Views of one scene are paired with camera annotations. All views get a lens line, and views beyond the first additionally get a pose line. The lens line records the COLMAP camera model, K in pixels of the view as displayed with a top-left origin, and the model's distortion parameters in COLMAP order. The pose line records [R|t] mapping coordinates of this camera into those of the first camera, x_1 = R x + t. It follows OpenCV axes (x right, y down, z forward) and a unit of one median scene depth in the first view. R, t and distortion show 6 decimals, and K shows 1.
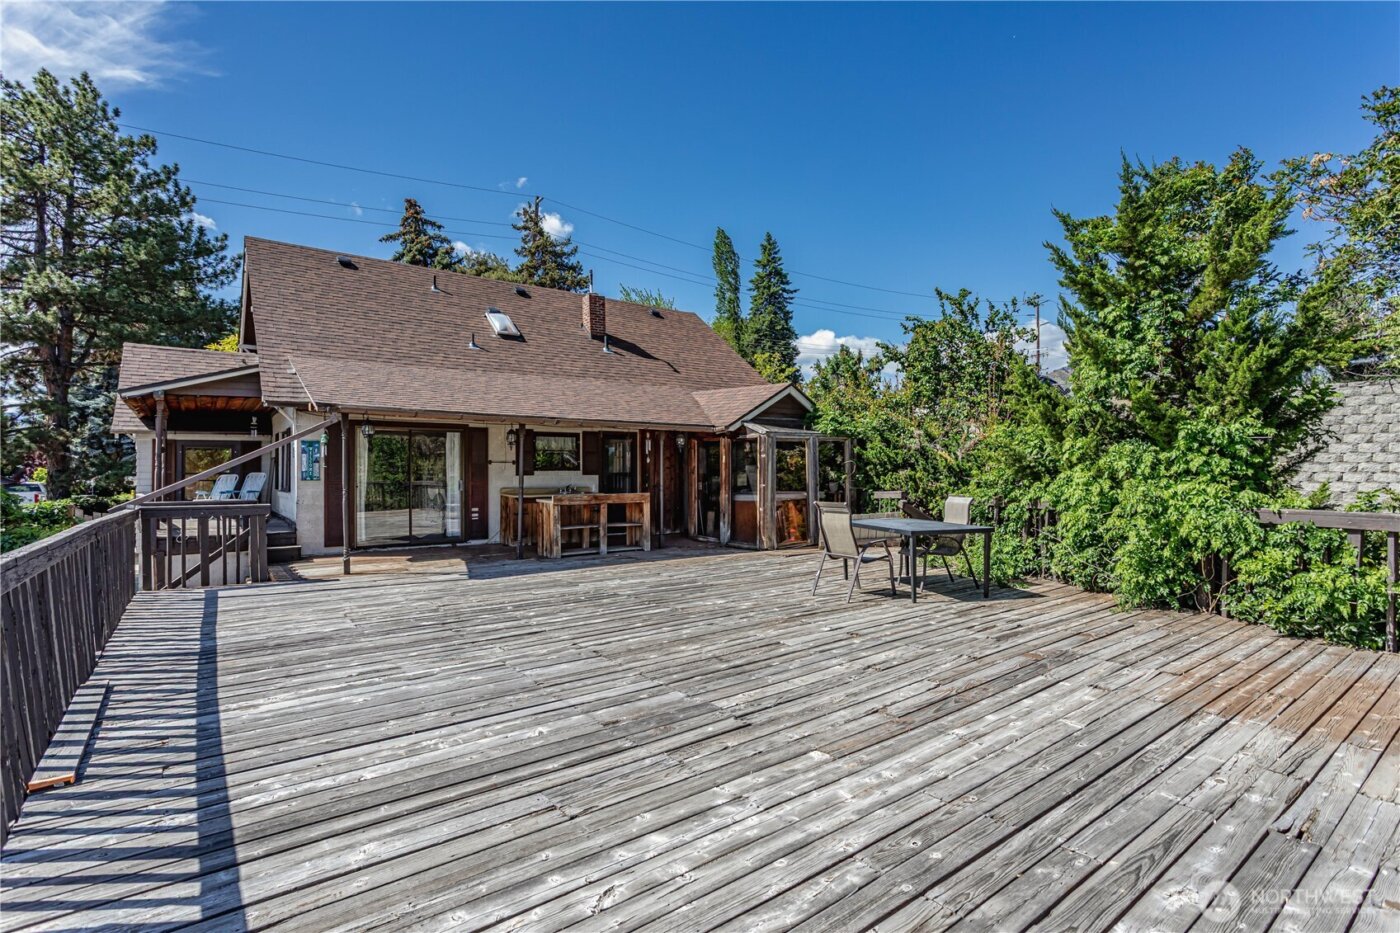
lens RADIAL K [[689.9, 0, 700.0], [0, 689.9, 466.5], [0, 0, 1]] dist [0.001453, 0.000415]
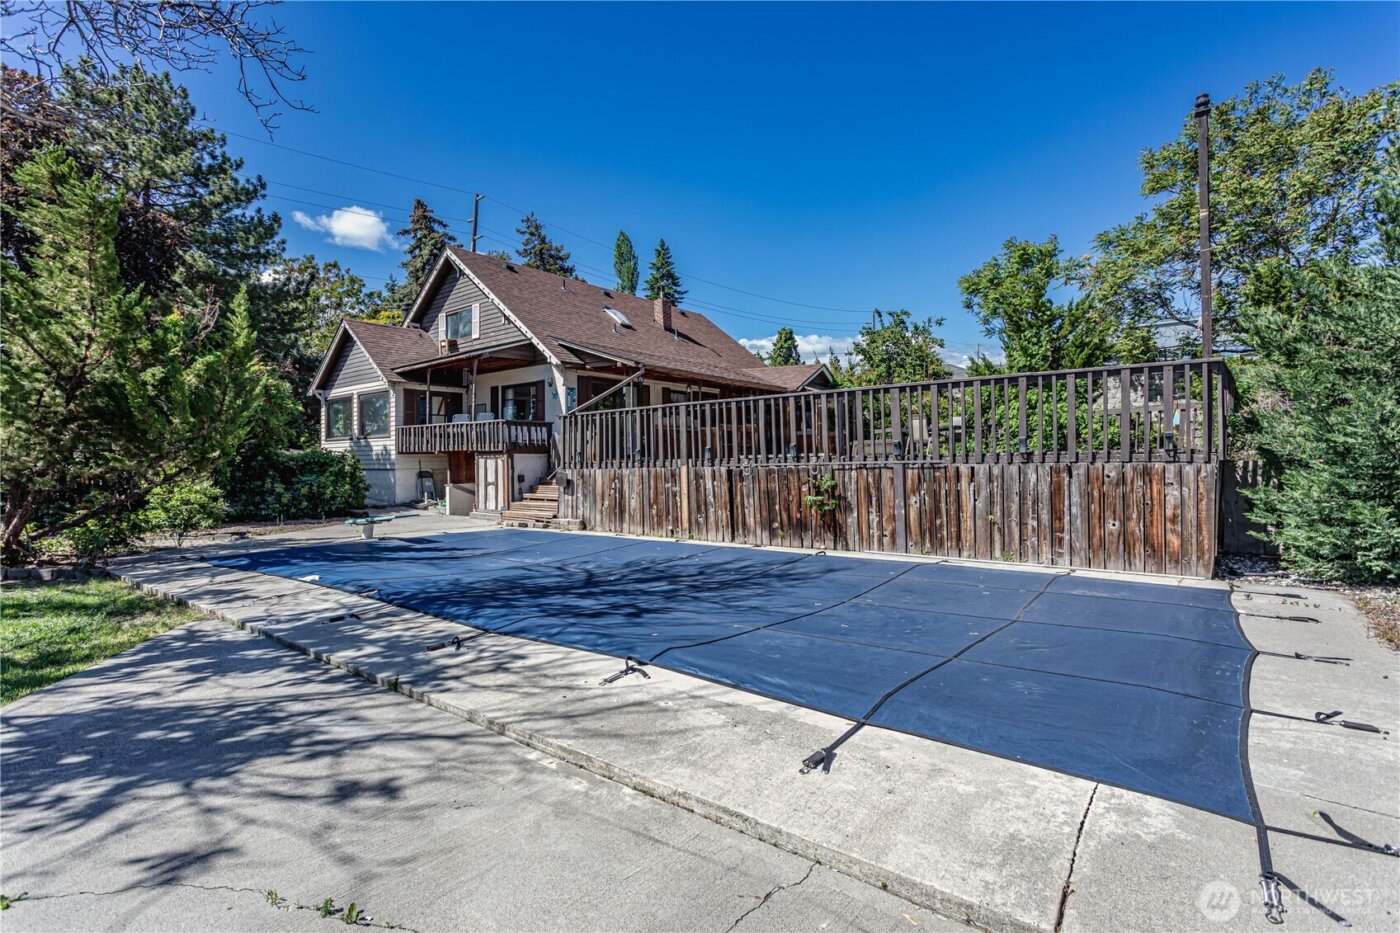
lens RADIAL K [[689.9, 0, 700.0], [0, 689.9, 466.5], [0, 0, 1]] dist [0.001453, 0.000415]
pose [[0.968340, -0.004128, 0.249602, -0.439993], [0.001911, 0.999957, 0.009124, 0.084142], [-0.249629, -0.008358, 0.968305, -0.406949]]
